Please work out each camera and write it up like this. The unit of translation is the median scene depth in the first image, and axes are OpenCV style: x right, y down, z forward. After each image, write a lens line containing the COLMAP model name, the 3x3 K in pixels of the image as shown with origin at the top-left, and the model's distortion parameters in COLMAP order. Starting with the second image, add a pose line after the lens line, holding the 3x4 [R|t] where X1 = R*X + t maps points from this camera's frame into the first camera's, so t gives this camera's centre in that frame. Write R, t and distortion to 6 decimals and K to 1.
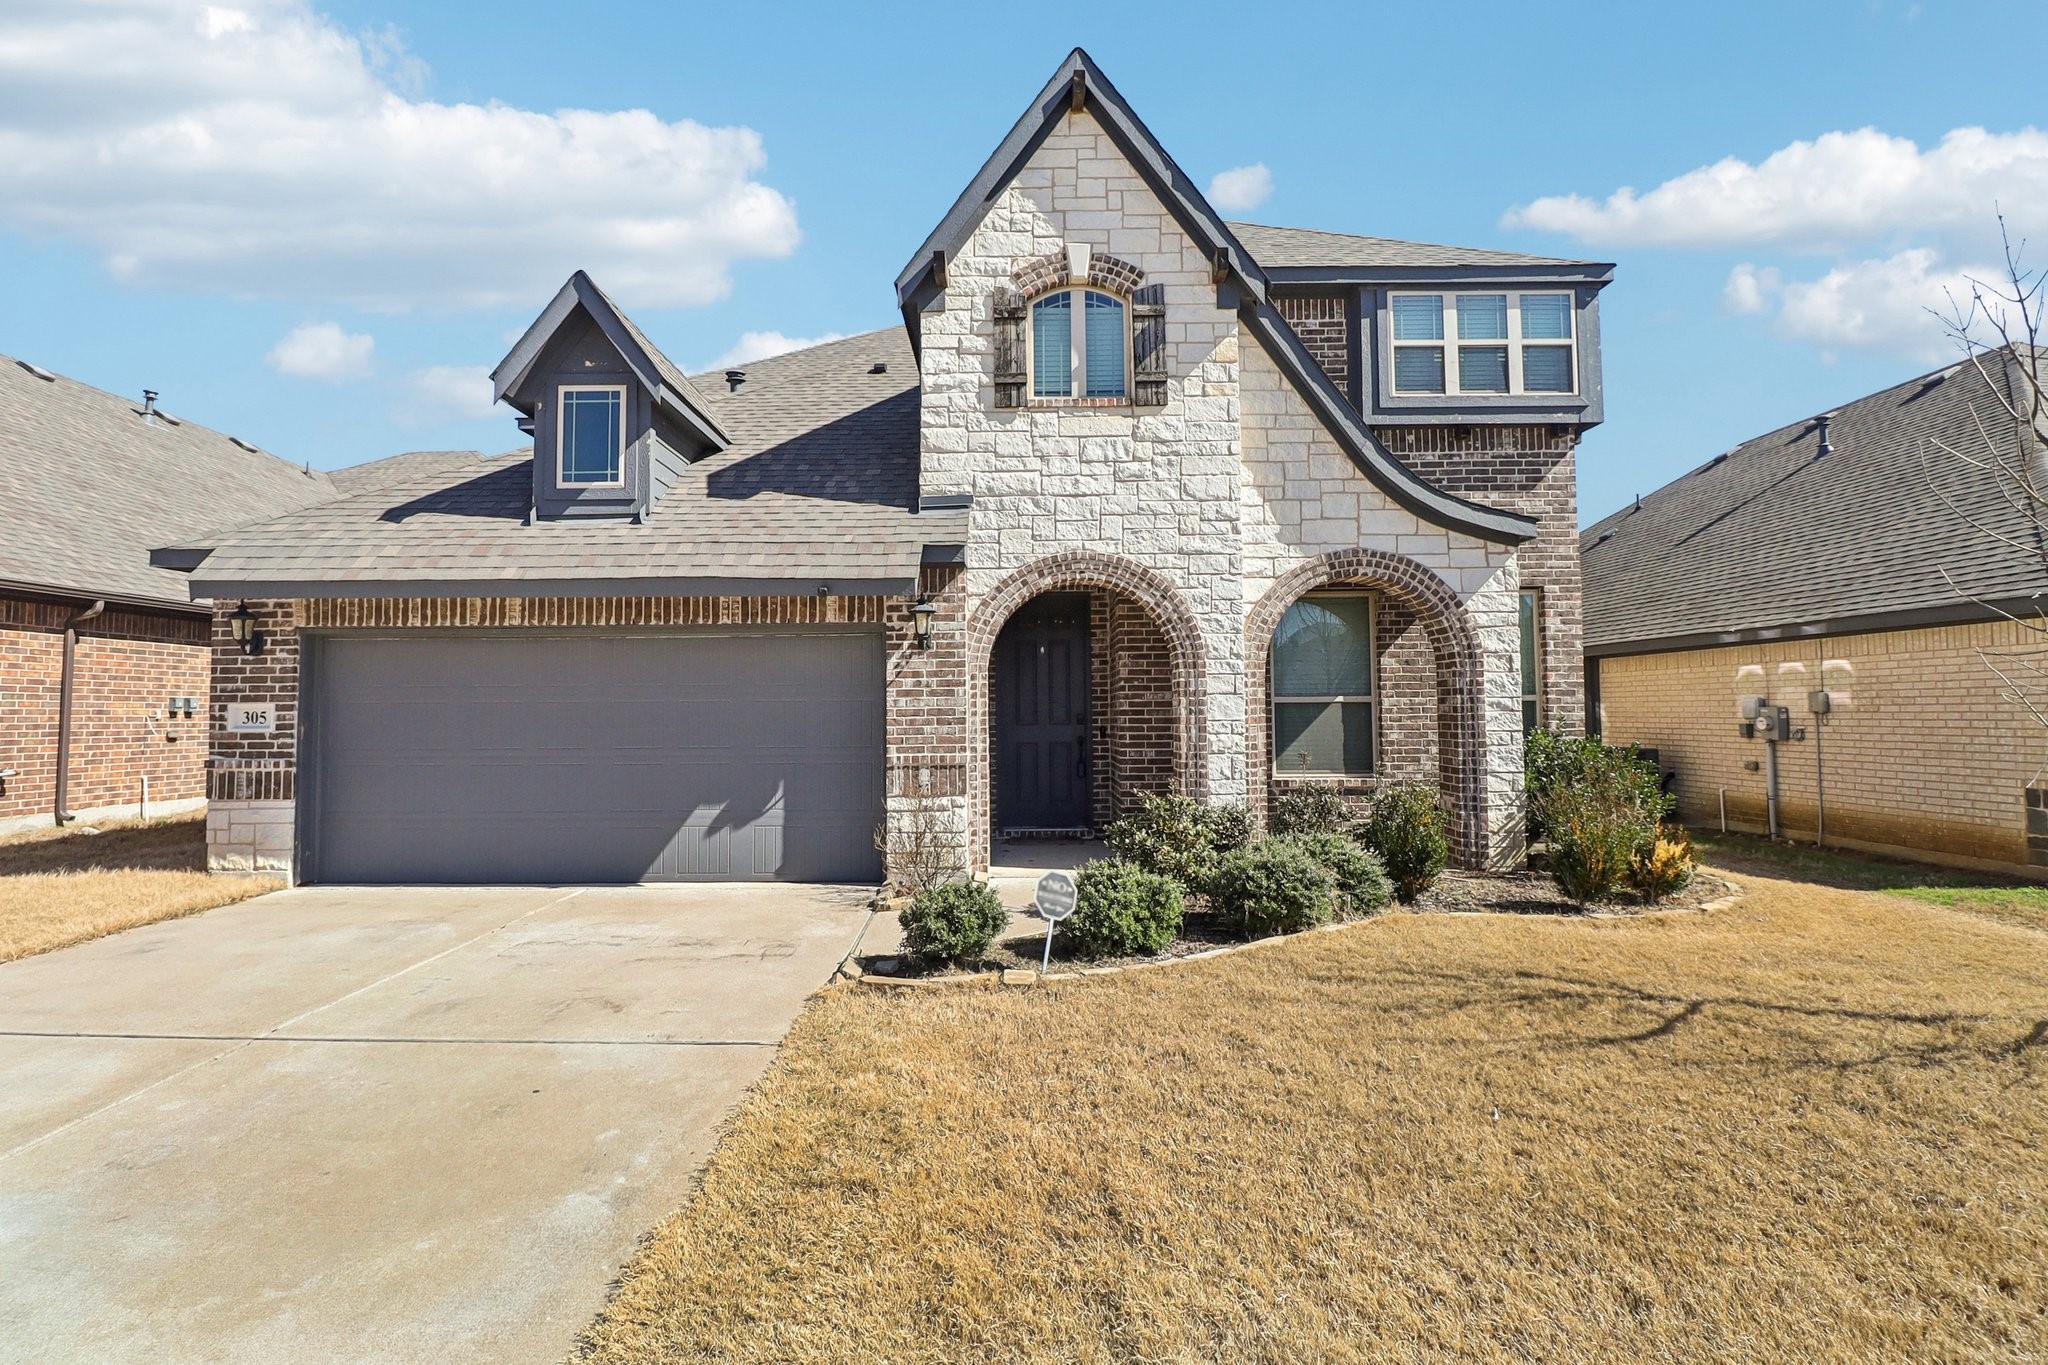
lens RADIAL K [[989.1, 0, 1006.6], [0, 989.1, 639.2], [0, 0, 1]] dist [-0.002978, -0.001036]
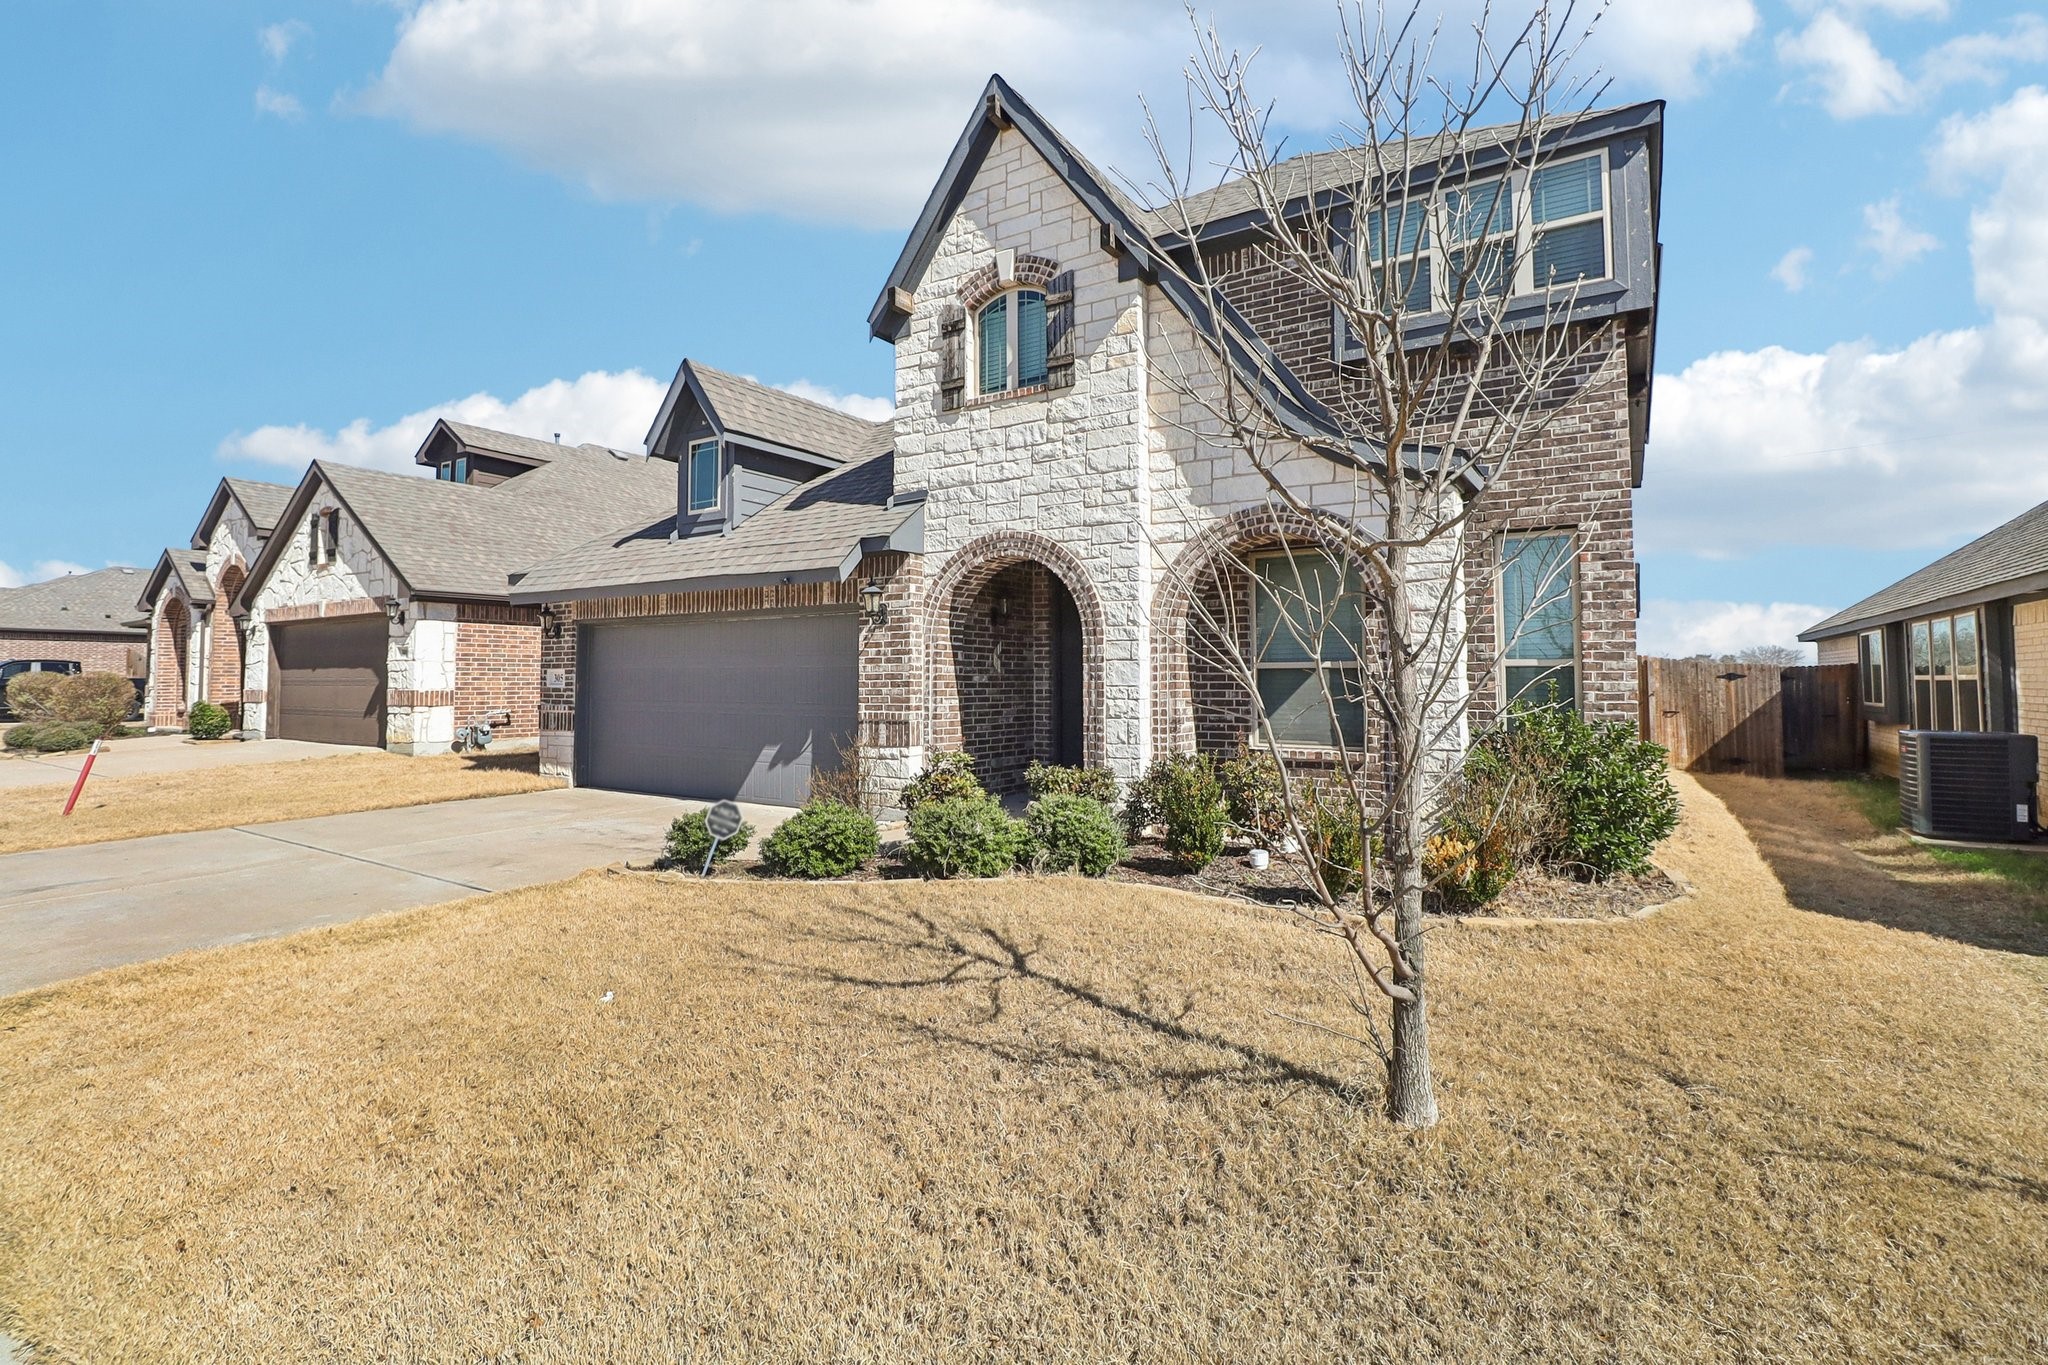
lens RADIAL K [[954.8, 0, 1006.8], [0, 954.8, 610.9], [0, 0, 1]] dist [-0.004401, -0.000833]
pose [[0.840107, -0.032919, -0.541421, 0.650189], [0.034418, 0.999380, -0.007357, 0.007875], [0.541328, -0.012454, 0.840719, 0.107527]]
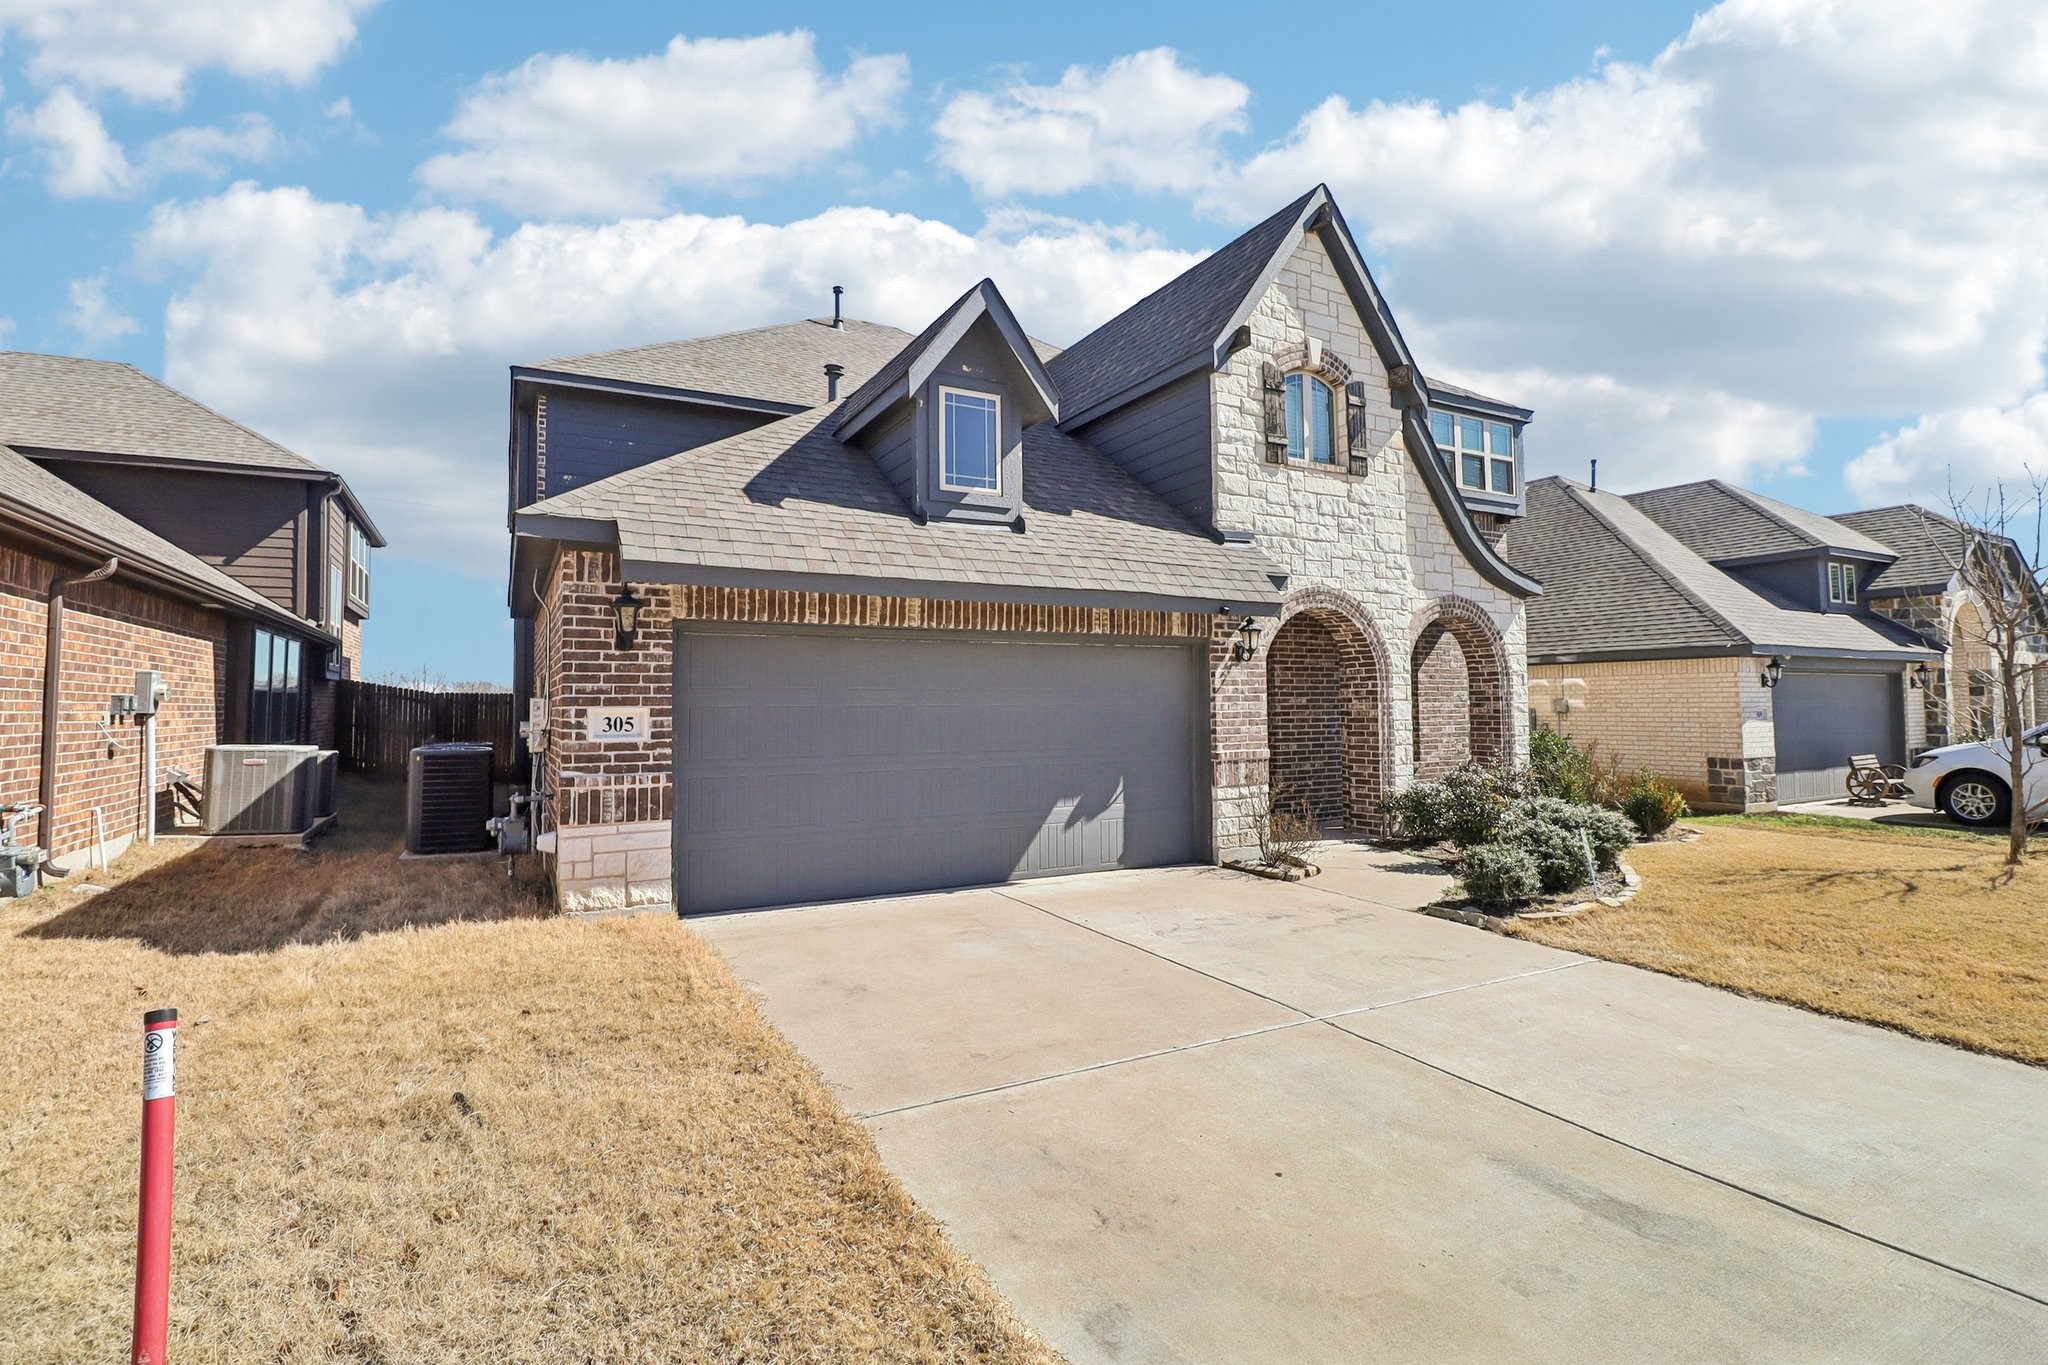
lens RADIAL K [[960.2, 0, 1020.9], [0, 960.2, 632.2], [0, 0, 1]] dist [0.001636, -0.000040]
pose [[0.874074, 0.037997, 0.484304, -0.844227], [-0.034731, 0.999273, -0.015718, 0.002396], [-0.484549, -0.003082, 0.874759, 0.120819]]
